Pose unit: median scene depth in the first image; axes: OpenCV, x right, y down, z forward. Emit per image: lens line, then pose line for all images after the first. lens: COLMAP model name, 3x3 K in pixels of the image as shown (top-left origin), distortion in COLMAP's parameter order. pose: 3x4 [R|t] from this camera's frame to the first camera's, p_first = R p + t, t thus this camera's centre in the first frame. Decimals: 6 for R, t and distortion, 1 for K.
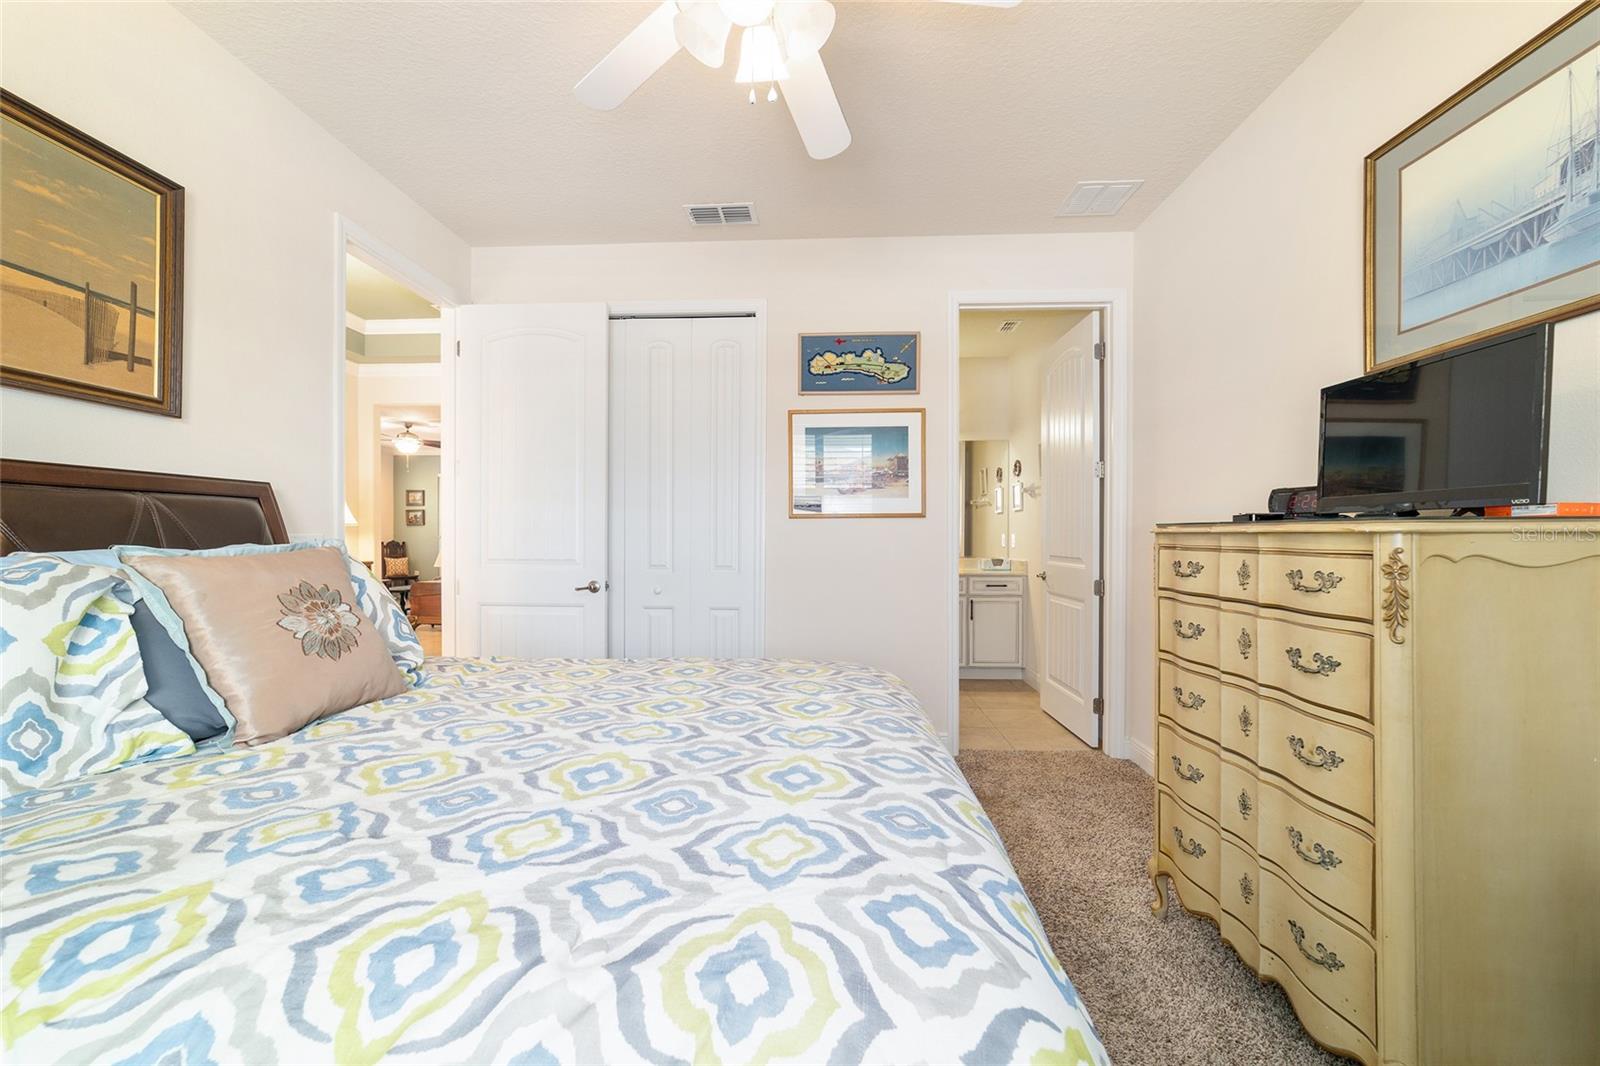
lens RADIAL K [[615.8, 0, 795.6], [0, 615.8, 534.5], [0, 0, 1]] dist [-0.022237, 0.010769]
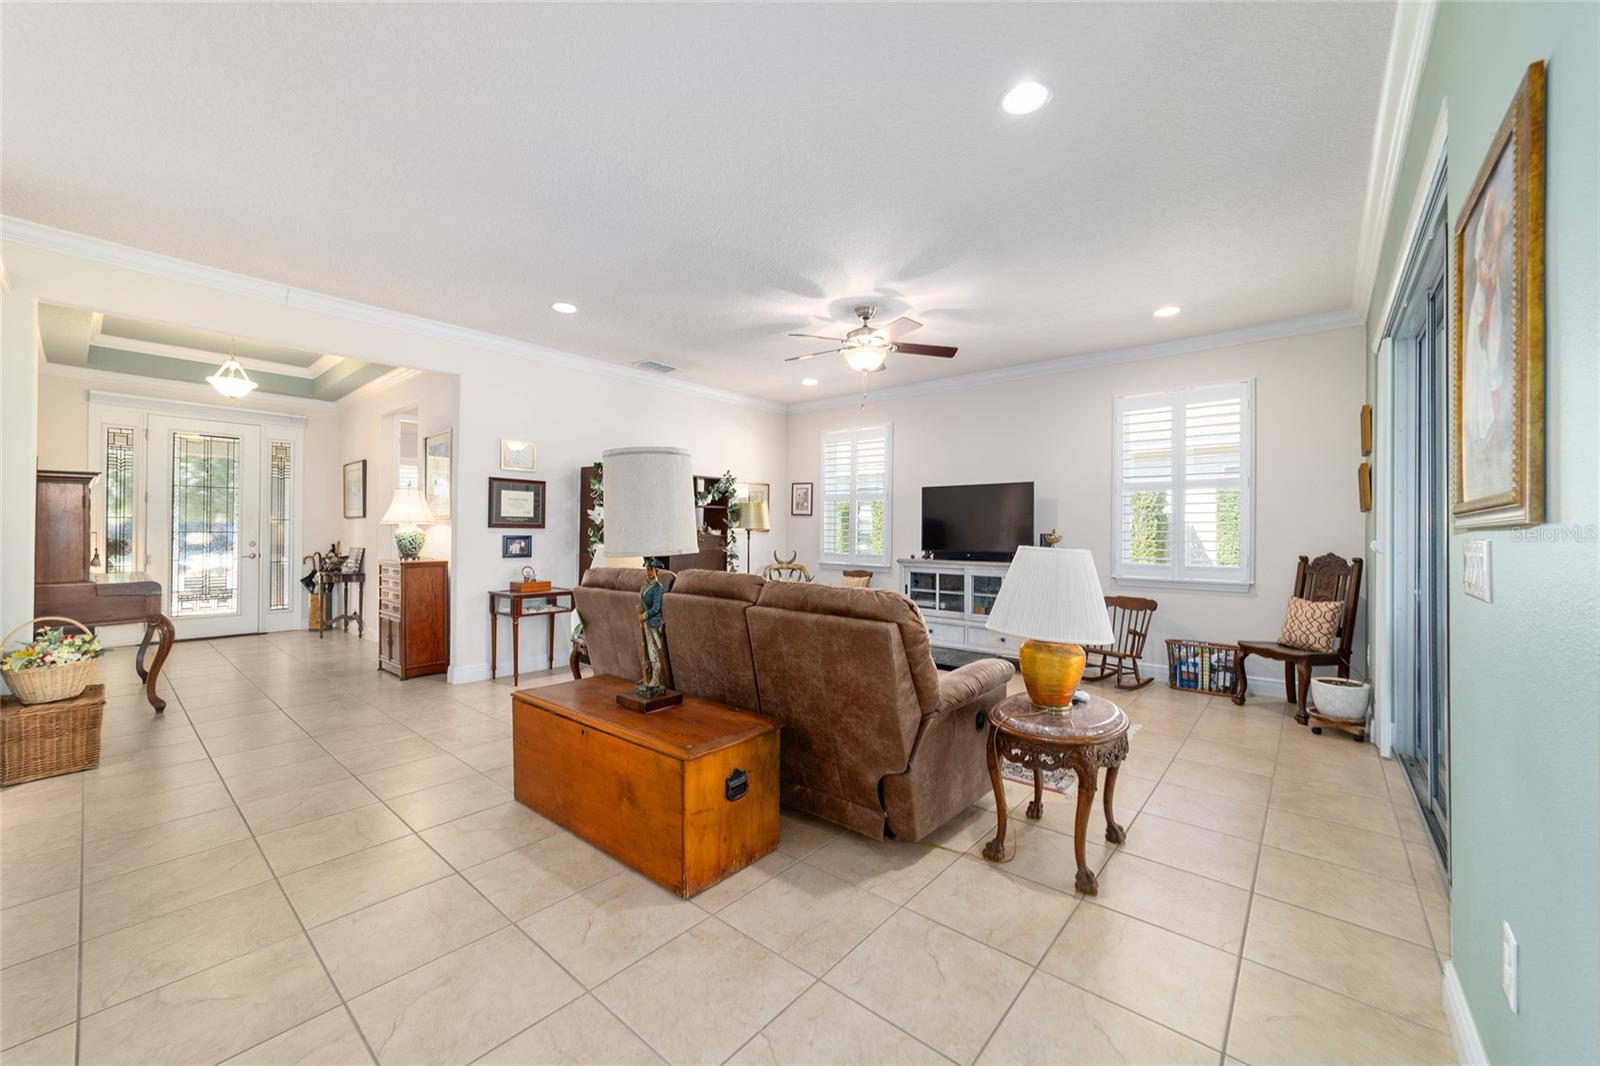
lens RADIAL K [[612.5, 0, 798.4], [0, 612.5, 529.4], [0, 0, 1]] dist [-0.023519, 0.010018]
pose [[-0.605425, -0.007503, -0.795867, -0.210436], [-0.005834, 0.999971, -0.004989, -0.001653], [0.795881, 0.001623, -0.605451, 1.255979]]
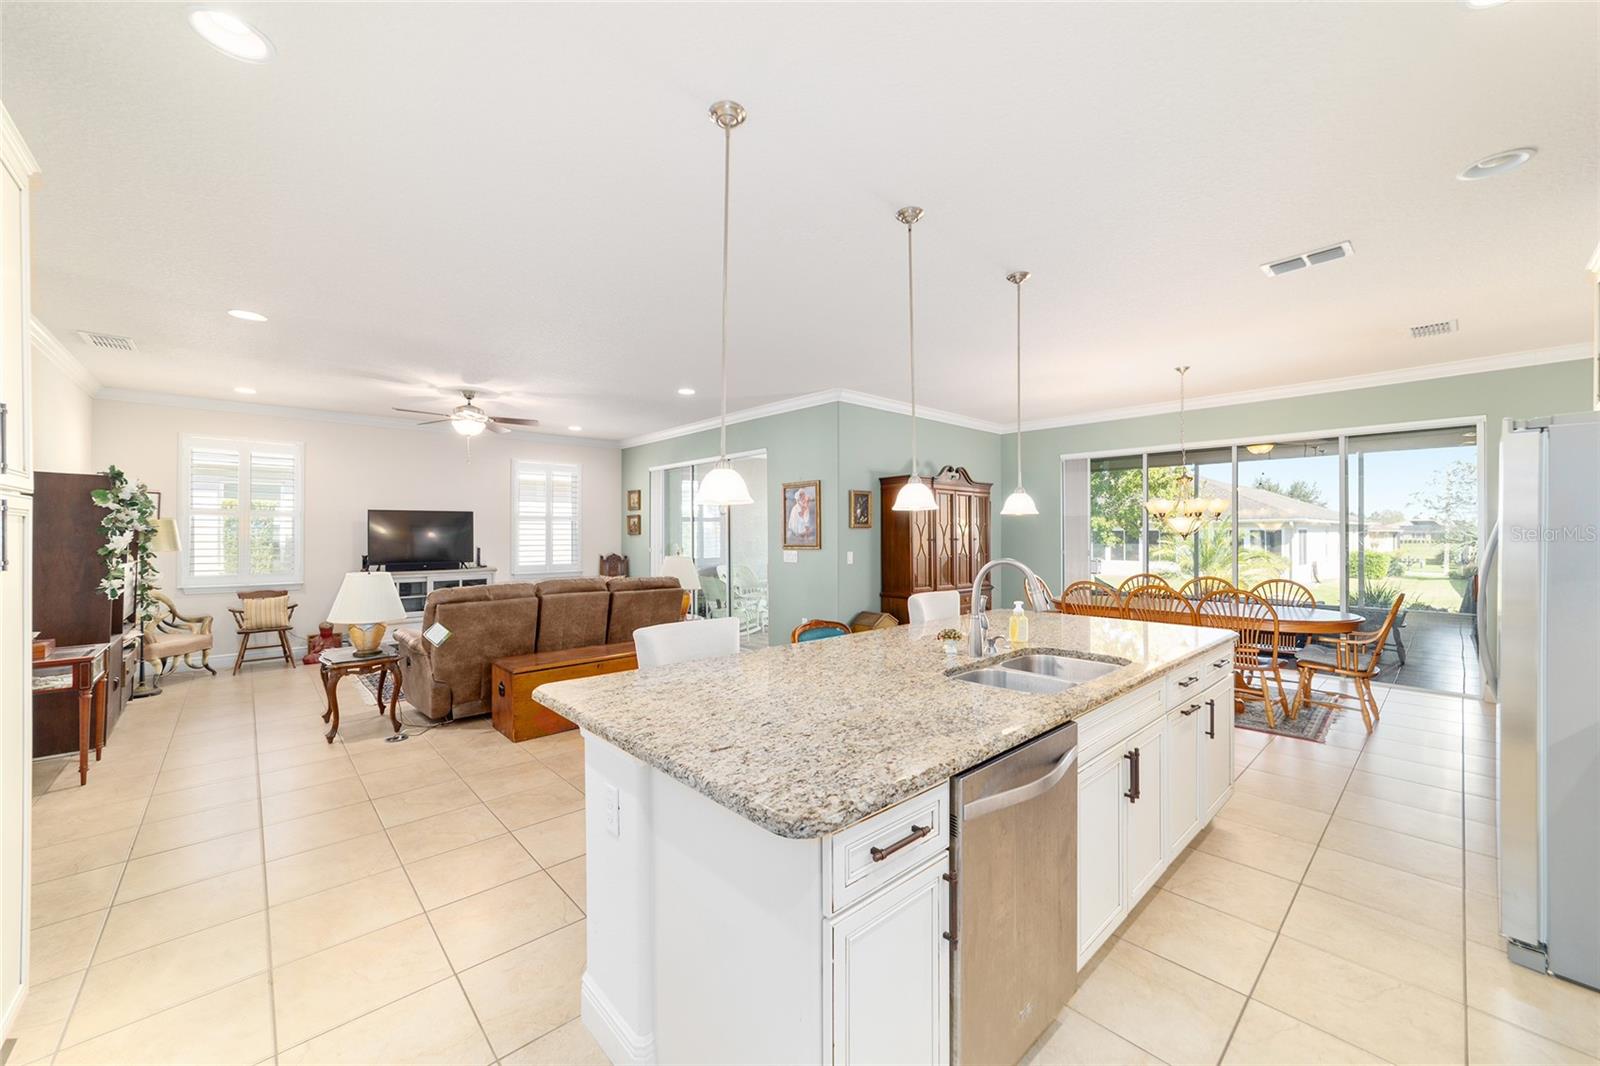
lens RADIAL K [[612.5, 0, 798.4], [0, 612.5, 529.4], [0, 0, 1]] dist [-0.023519, 0.010018]
pose [[0.715883, -0.004505, -0.698205, 0.107042], [0.002114, 0.999989, -0.004284, -0.023906], [0.698217, 0.001591, 0.715885, 0.769332]]
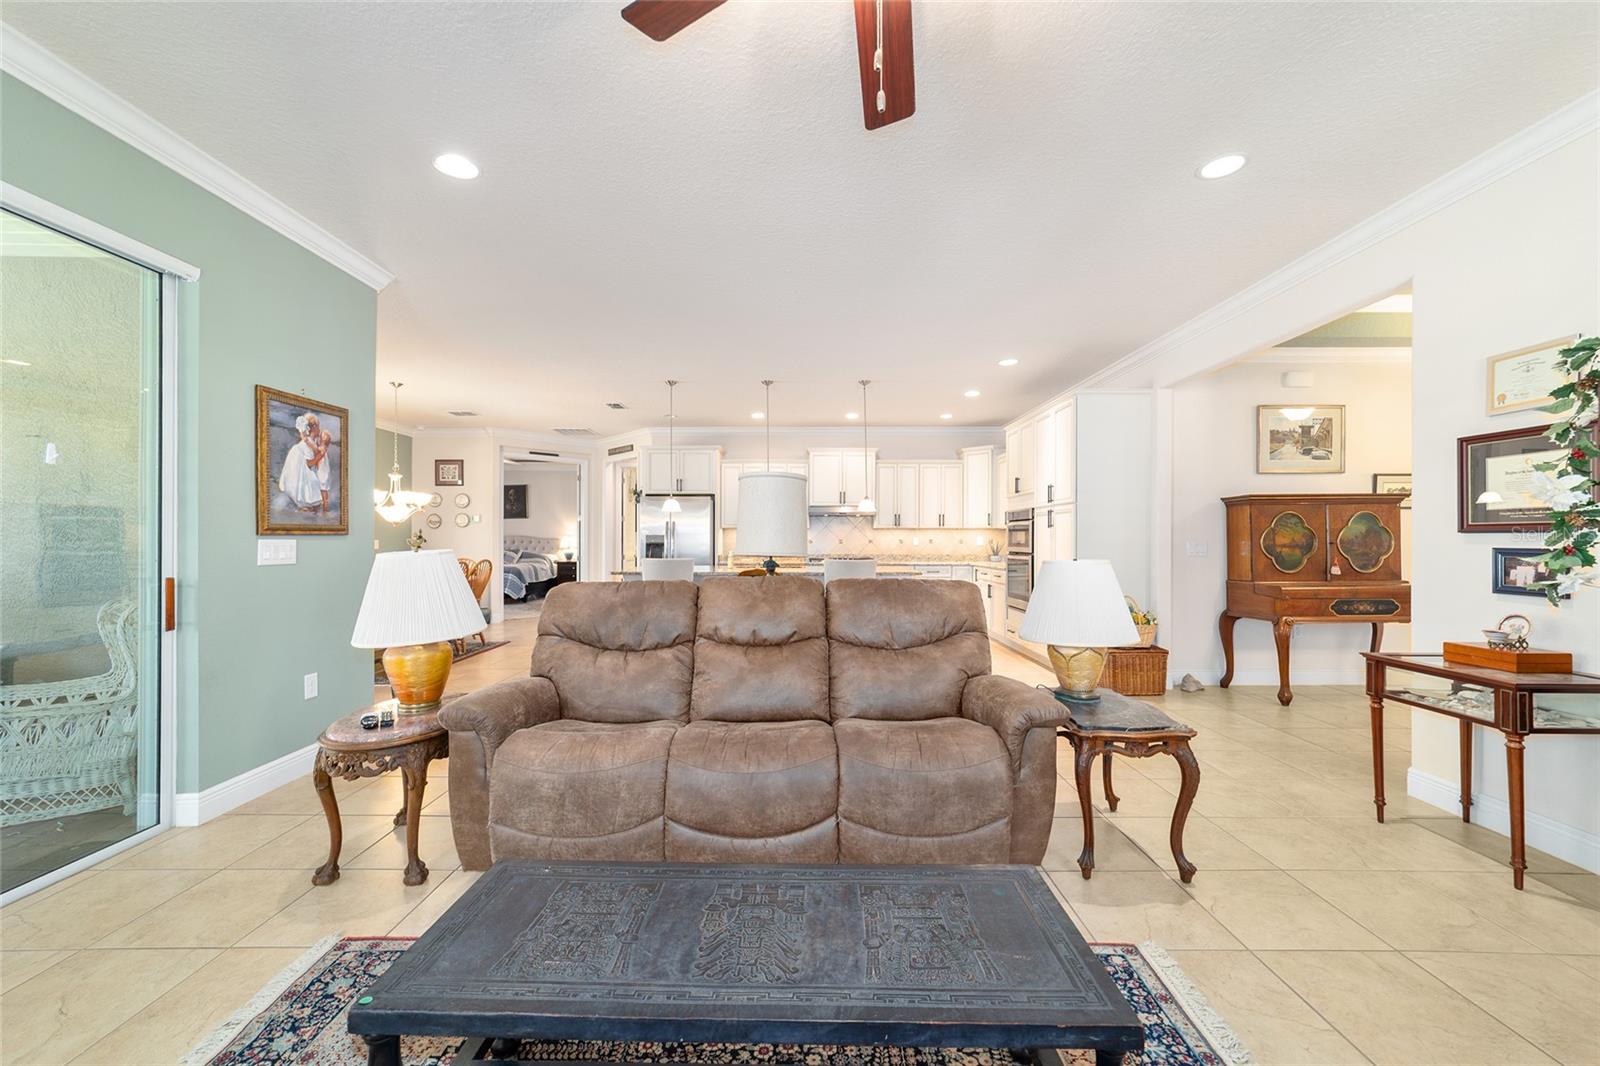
lens RADIAL K [[617.0, 0, 799.4], [0, 617.0, 538.1], [0, 0, 1]] dist [-0.020827, 0.010865]
pose [[-0.049569, 0.003805, 0.998763, -0.776242], [-0.000430, 0.999993, -0.003831, -0.000594], [-0.998771, -0.000620, -0.049567, 1.025359]]
